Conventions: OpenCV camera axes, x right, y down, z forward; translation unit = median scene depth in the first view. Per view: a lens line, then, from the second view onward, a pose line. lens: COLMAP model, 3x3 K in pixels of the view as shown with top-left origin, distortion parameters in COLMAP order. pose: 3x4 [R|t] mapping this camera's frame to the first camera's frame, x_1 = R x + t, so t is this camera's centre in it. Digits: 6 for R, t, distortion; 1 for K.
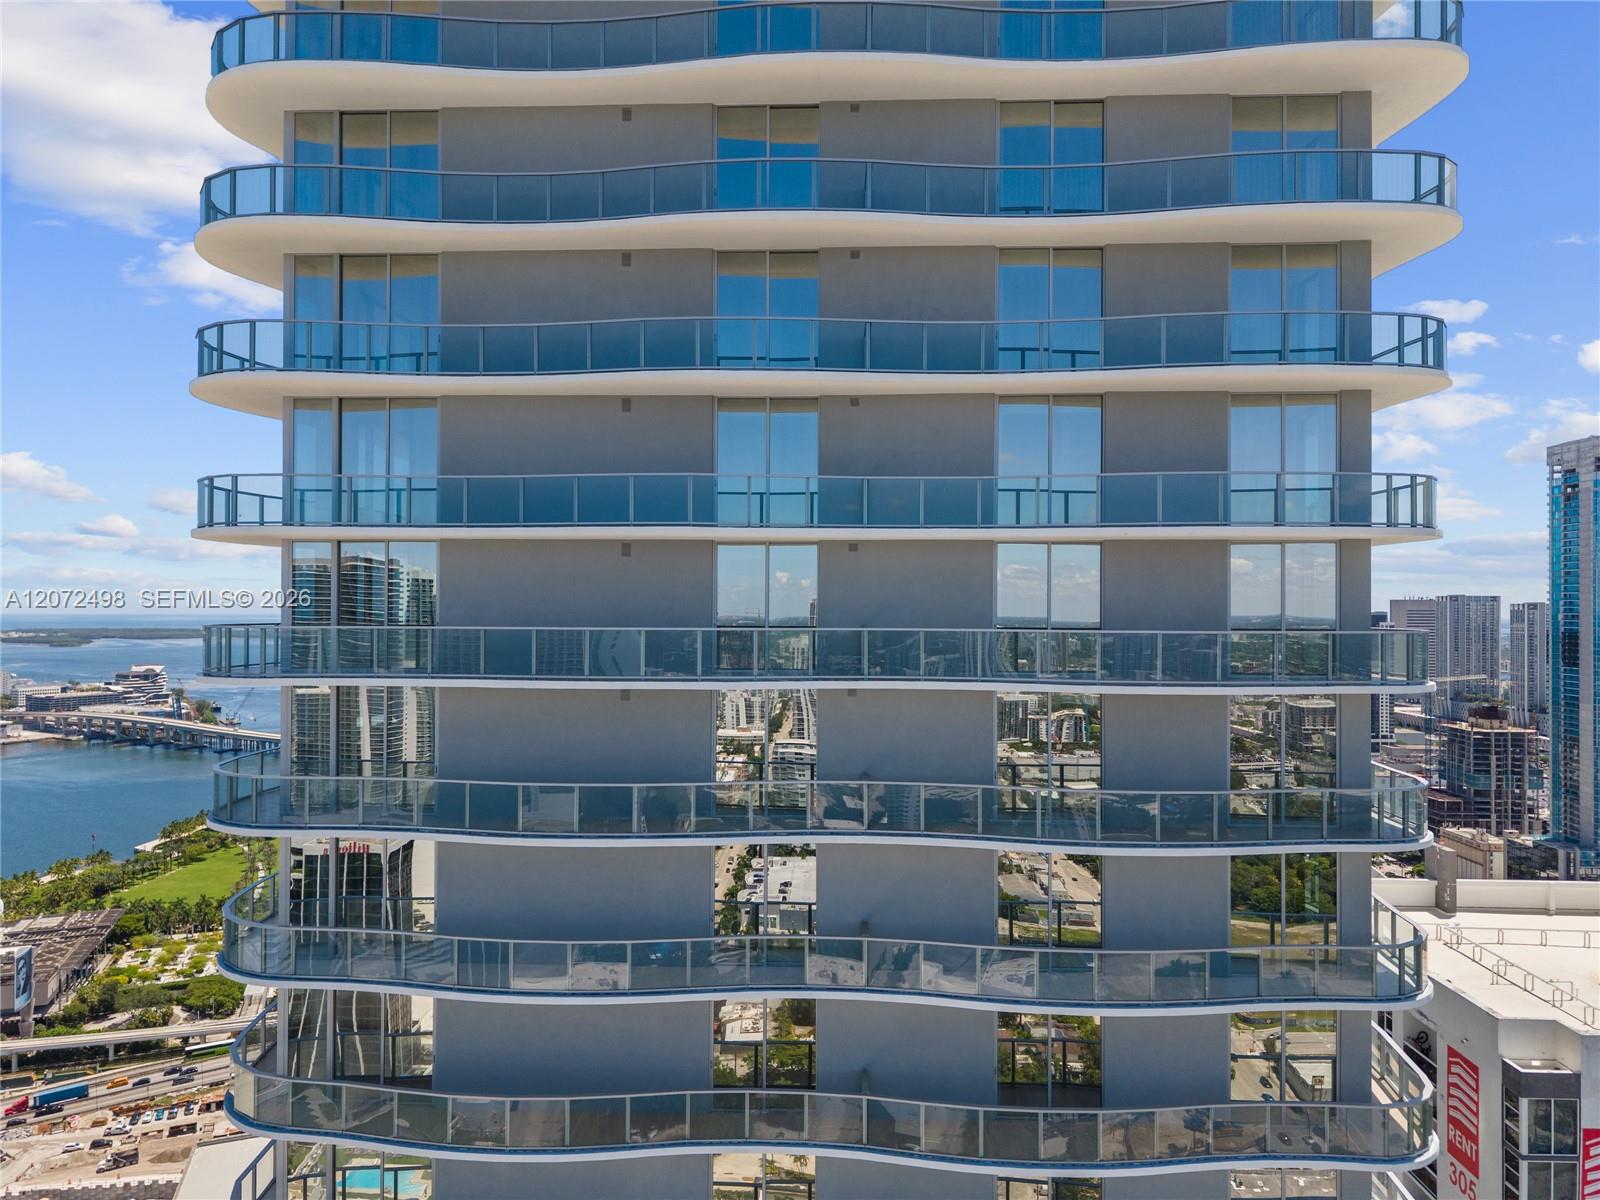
lens RADIAL K [[1139.2, 0, 800.0], [0, 1139.2, 600.0], [0, 0, 1]] dist [-0.000673, -0.000636]
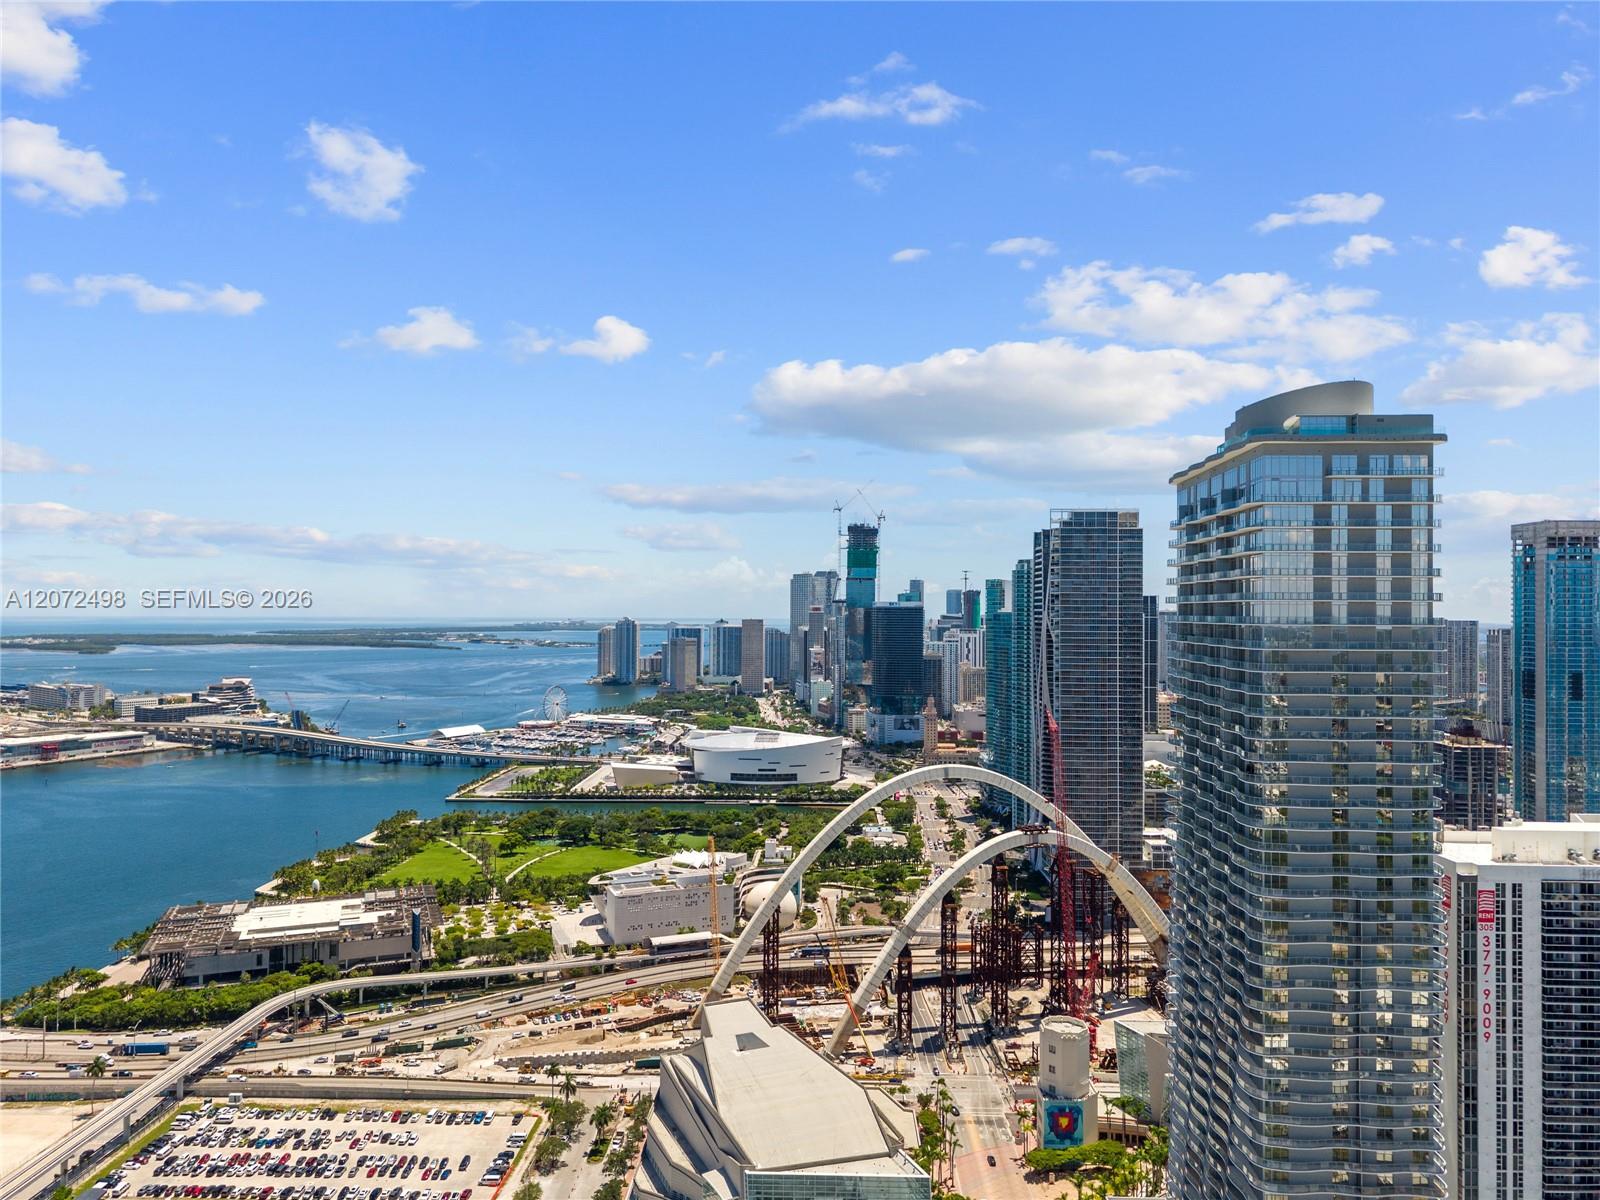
lens RADIAL K [[1139.2, 0, 800.0], [0, 1139.2, 600.0], [0, 0, 1]] dist [-0.000673, -0.000636]
pose [[0.999932, 0.001886, 0.011533, -0.135214], [-0.001856, 0.999995, -0.002575, -0.039962], [-0.011537, 0.002553, 0.999930, -0.232012]]
